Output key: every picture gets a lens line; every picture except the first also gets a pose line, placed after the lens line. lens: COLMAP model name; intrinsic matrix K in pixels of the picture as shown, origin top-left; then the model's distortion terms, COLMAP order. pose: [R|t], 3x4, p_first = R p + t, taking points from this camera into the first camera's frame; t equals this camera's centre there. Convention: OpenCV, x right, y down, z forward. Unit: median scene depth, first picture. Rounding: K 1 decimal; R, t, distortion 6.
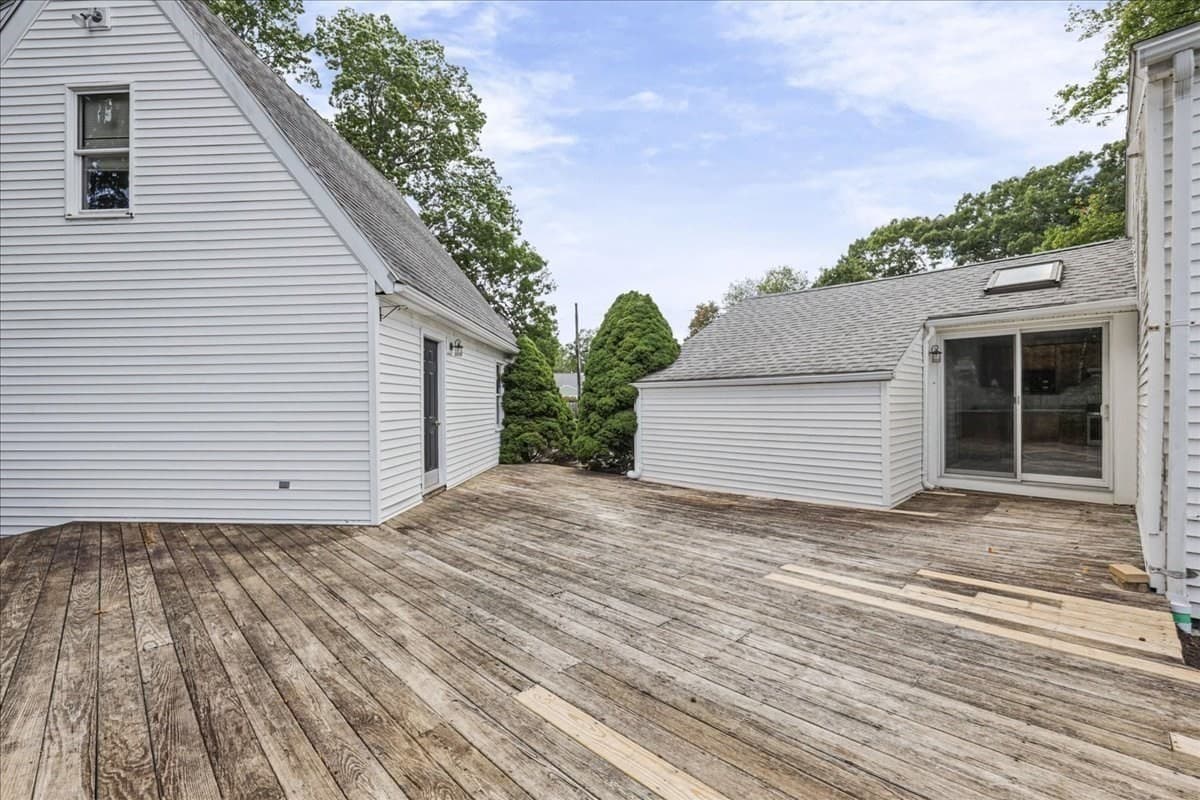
lens RADIAL K [[516.4, 0, 600.0], [0, 516.4, 400.0], [0, 0, 1]] dist [-0.046596, 0.018011]
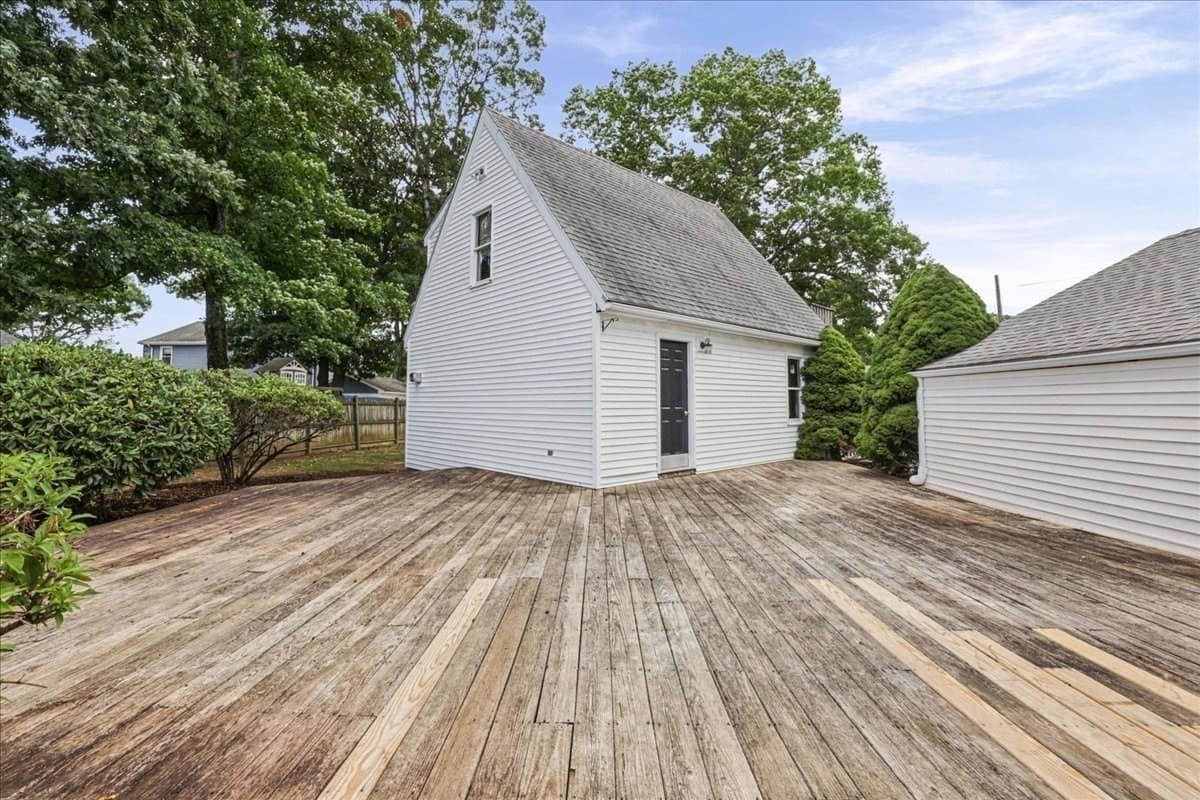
lens RADIAL K [[520.2, 0, 599.2], [0, 520.2, 355.9], [0, 0, 1]] dist [-0.017585, 0.000656]
pose [[0.716945, -0.056944, -0.694800, 0.293472], [0.001336, 0.996769, -0.080314, 0.009080], [0.697128, 0.056652, 0.714705, 0.023489]]
